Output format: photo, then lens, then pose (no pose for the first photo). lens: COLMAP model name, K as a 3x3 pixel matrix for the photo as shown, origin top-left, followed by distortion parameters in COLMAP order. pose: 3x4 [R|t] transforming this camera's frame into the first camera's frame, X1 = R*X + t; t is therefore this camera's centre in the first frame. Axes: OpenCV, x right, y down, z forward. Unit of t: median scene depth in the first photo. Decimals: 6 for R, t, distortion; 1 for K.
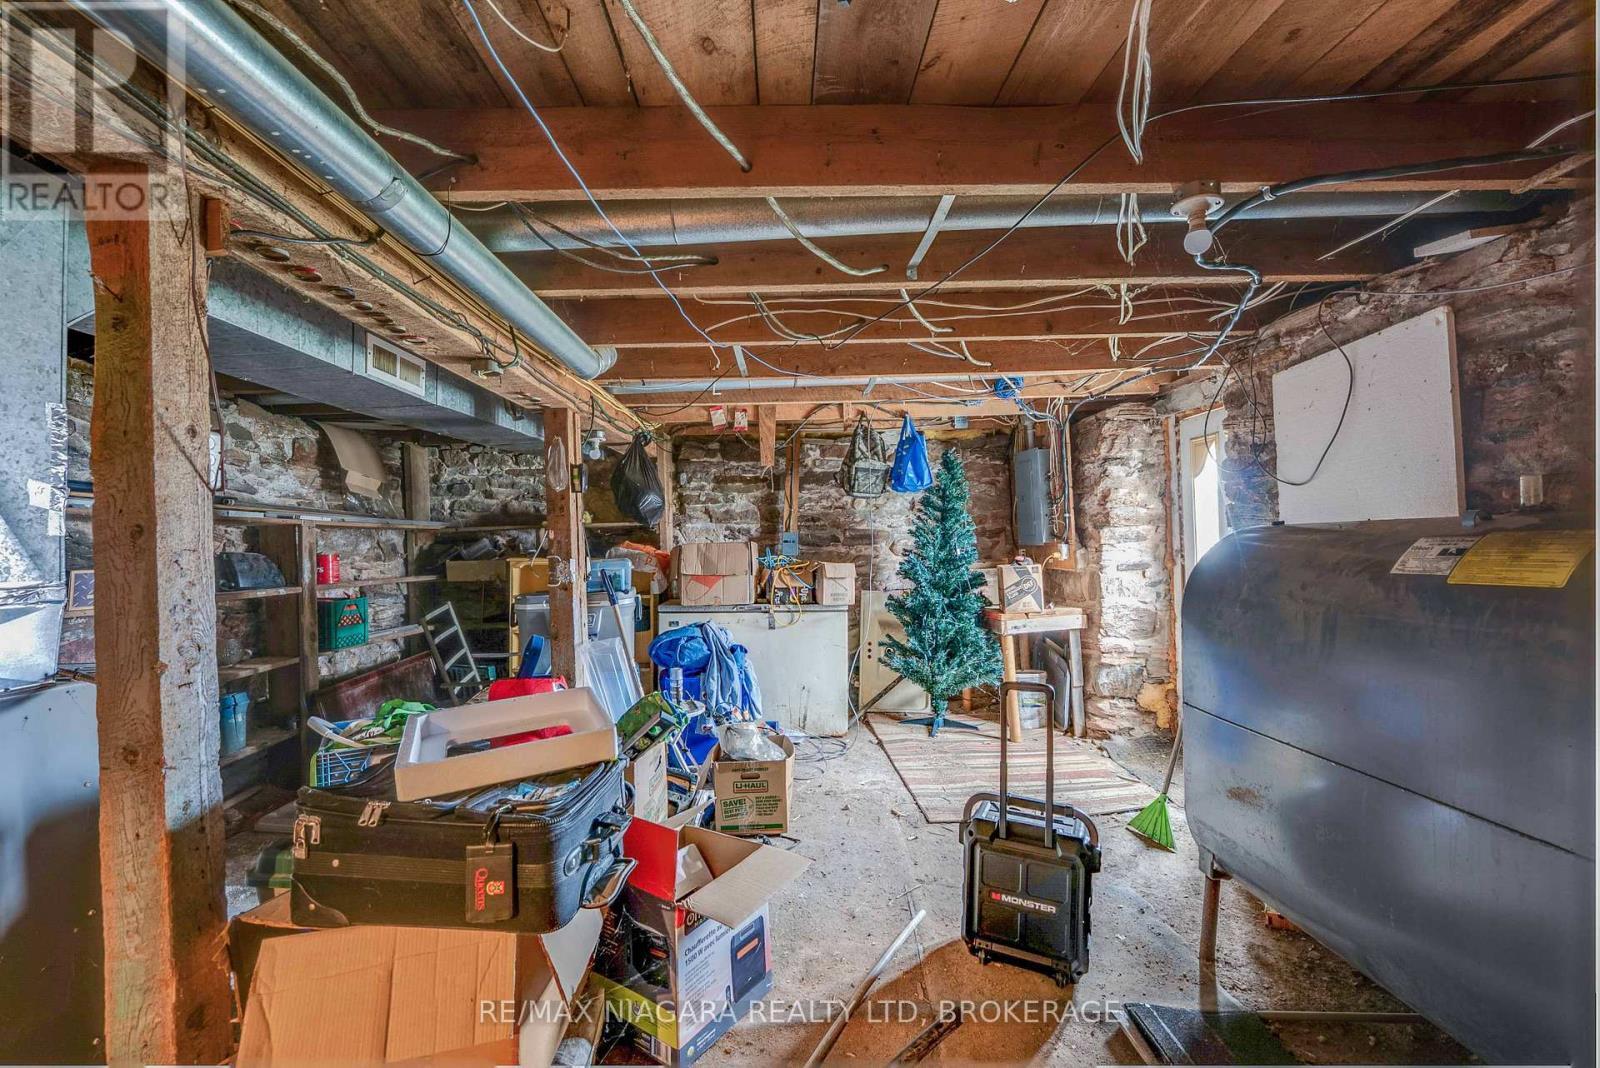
lens RADIAL K [[654.8, 0, 795.7], [0, 654.8, 536.8], [0, 0, 1]] dist [-0.020717, 0.000177]
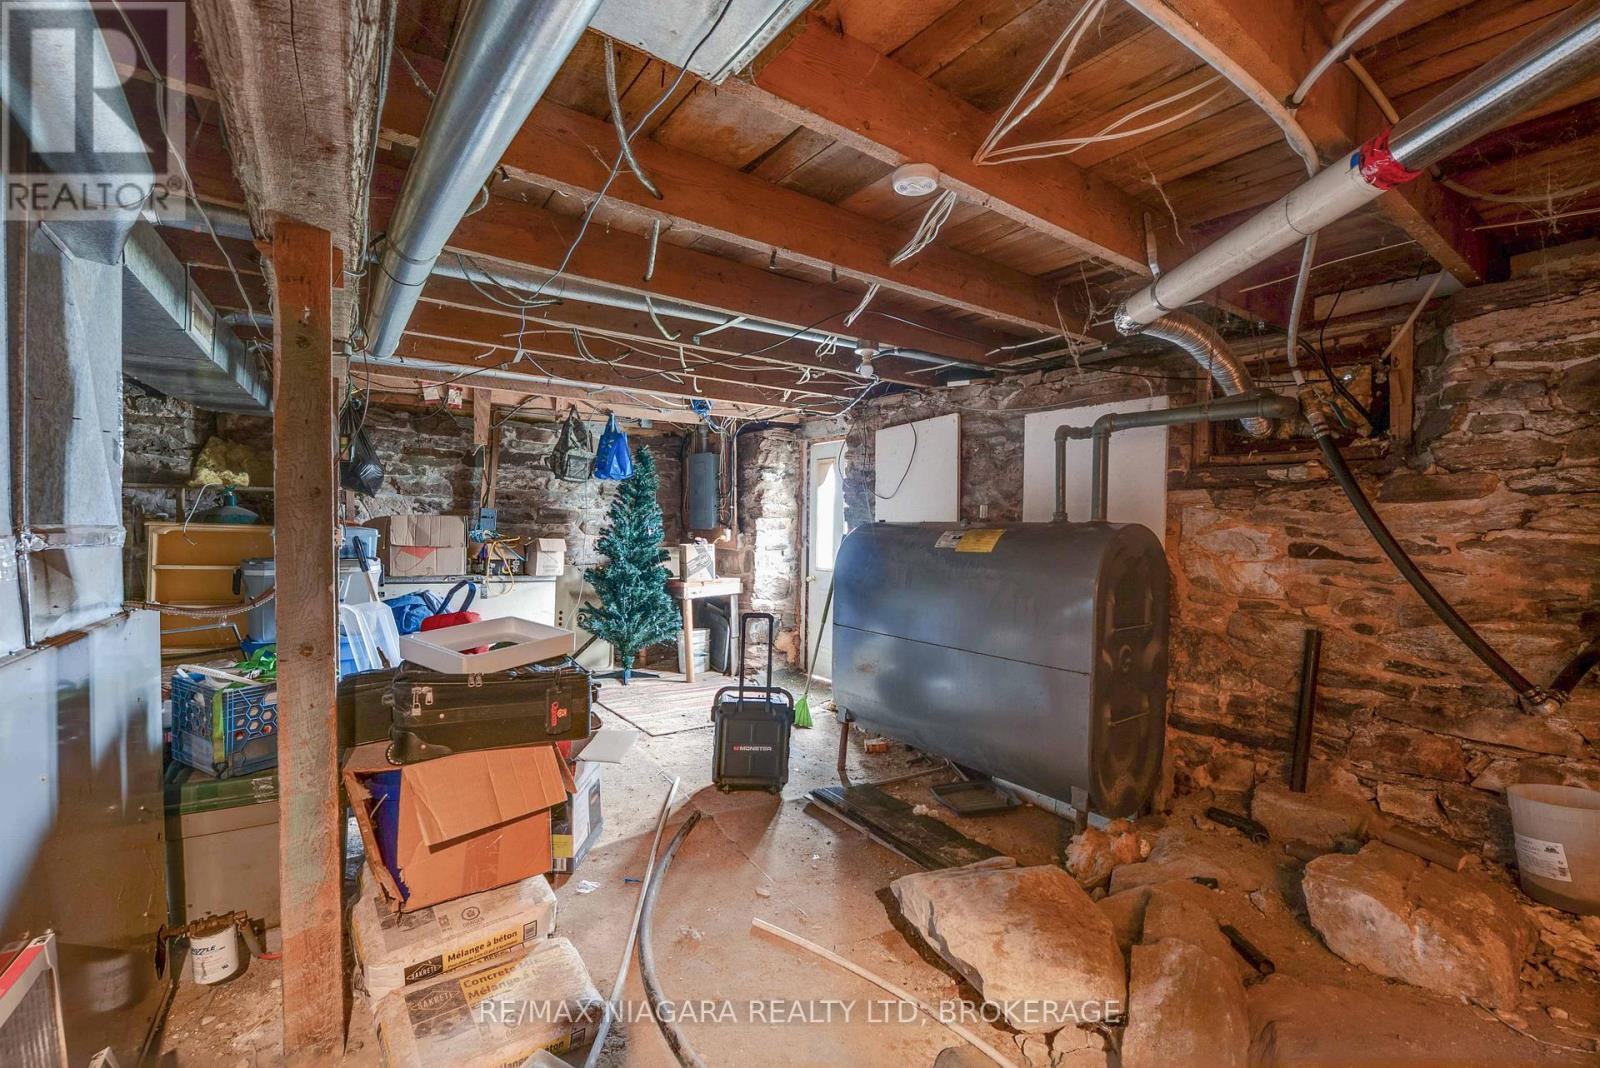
lens RADIAL K [[654.8, 0, 801.6], [0, 654.8, 536.7], [0, 0, 1]] dist [-0.020717, 0.000177]
pose [[0.830212, 0.030731, 0.556600, -0.210693], [-0.044248, 0.998962, 0.010844, 0.006089], [-0.555689, -0.033631, 0.830710, -0.178987]]
